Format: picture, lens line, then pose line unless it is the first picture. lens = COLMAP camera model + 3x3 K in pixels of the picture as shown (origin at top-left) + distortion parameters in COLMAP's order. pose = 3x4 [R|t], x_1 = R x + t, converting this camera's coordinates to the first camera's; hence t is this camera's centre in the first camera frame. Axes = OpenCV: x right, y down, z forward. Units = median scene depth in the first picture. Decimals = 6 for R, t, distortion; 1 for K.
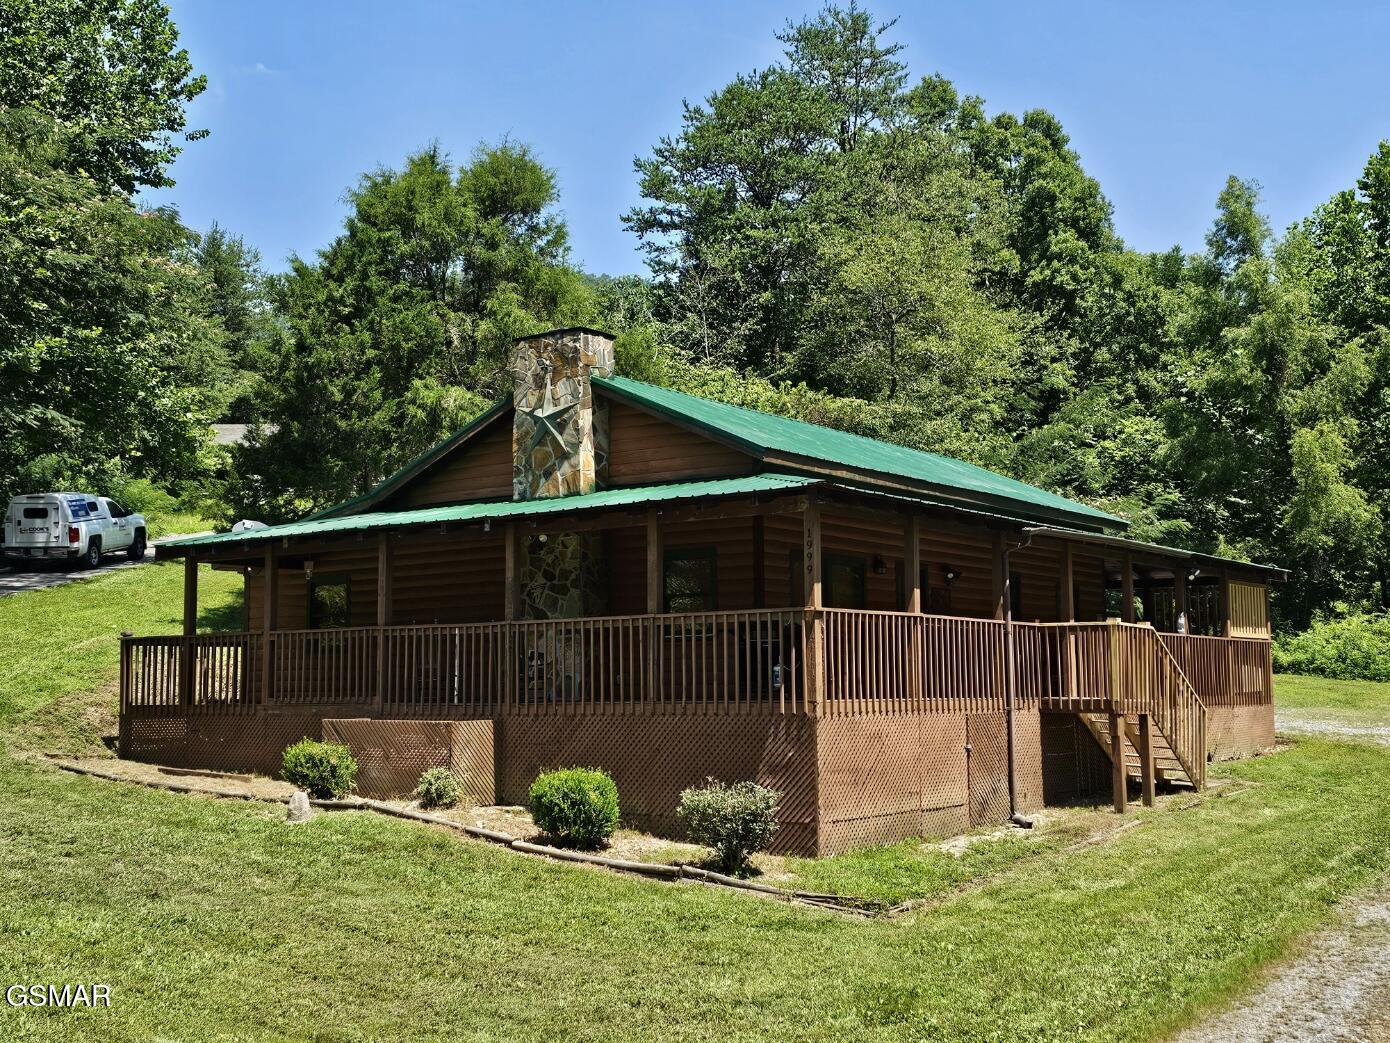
lens RADIAL K [[1591.3, 0, 729.4], [0, 1591.3, 537.6], [0, 0, 1]] dist [0.165691, -0.354483]
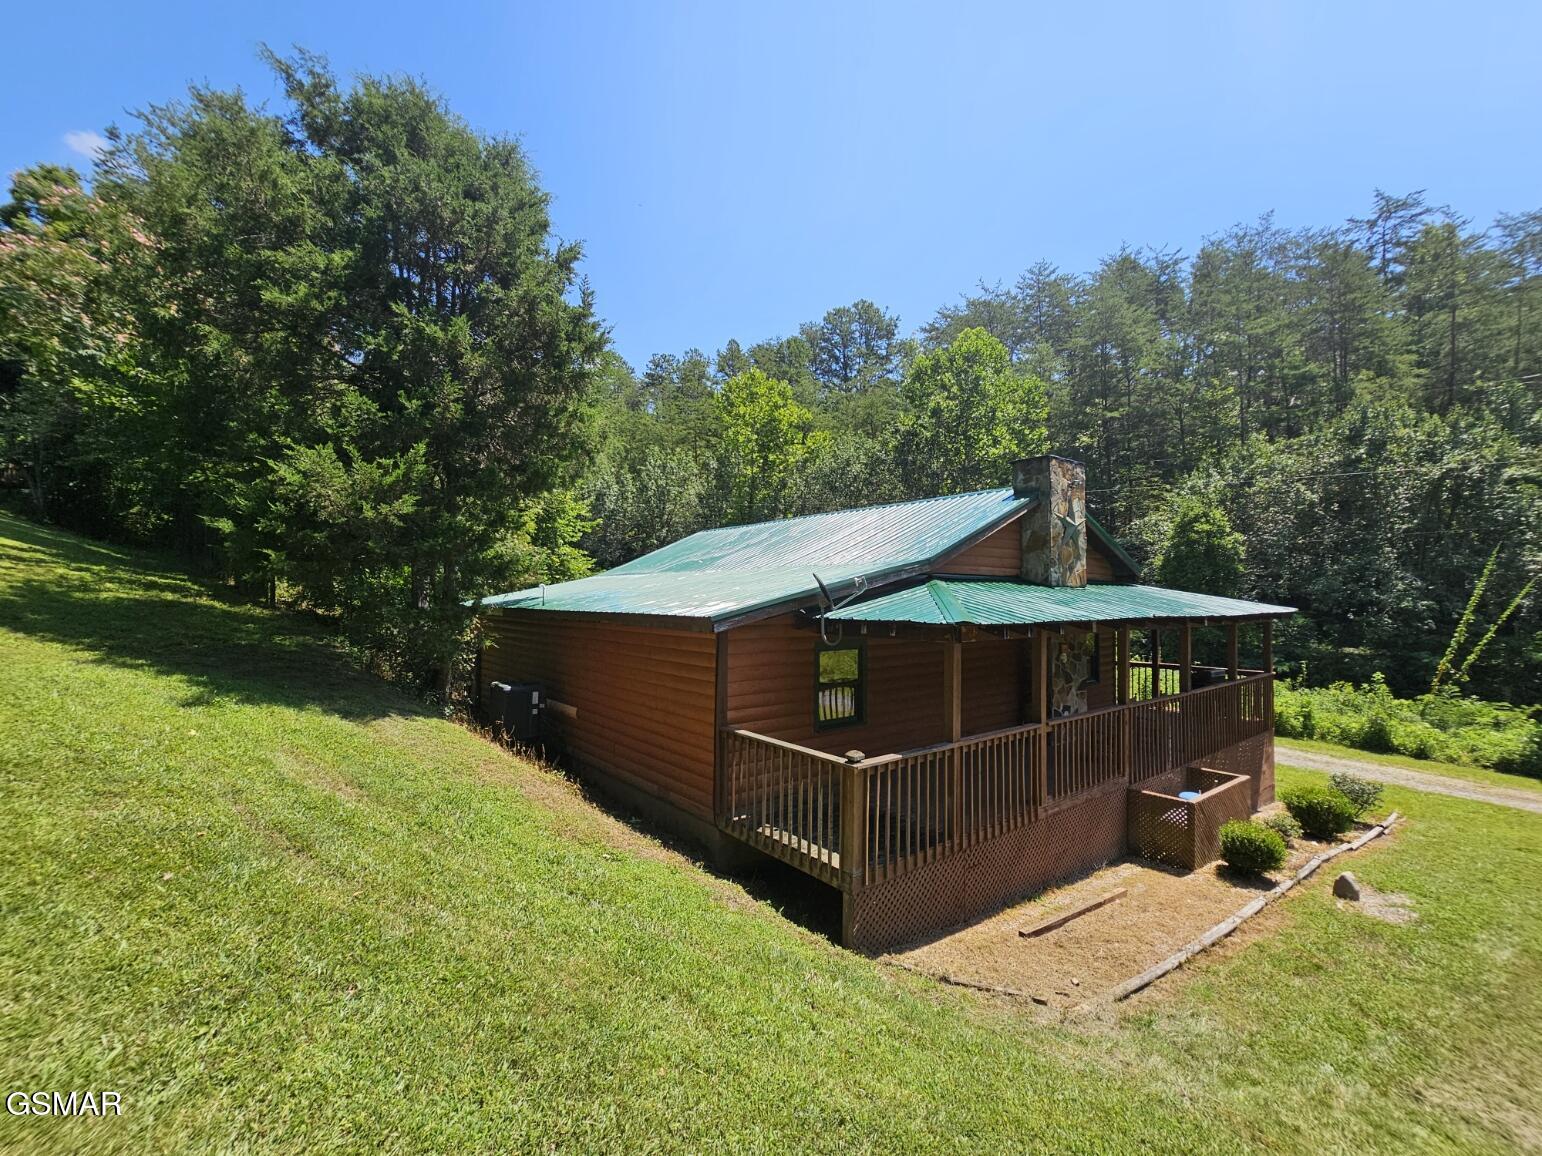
lens RADIAL K [[672.4, 0, 771.0], [0, 672.4, 578.0], [0, 0, 1]] dist [0.000029, -0.000380]
pose [[0.280834, 0.036832, 0.959049, -0.703131], [-0.094498, 0.995469, -0.010560, -0.003086], [-0.955093, -0.087663, 0.283042, 1.064825]]
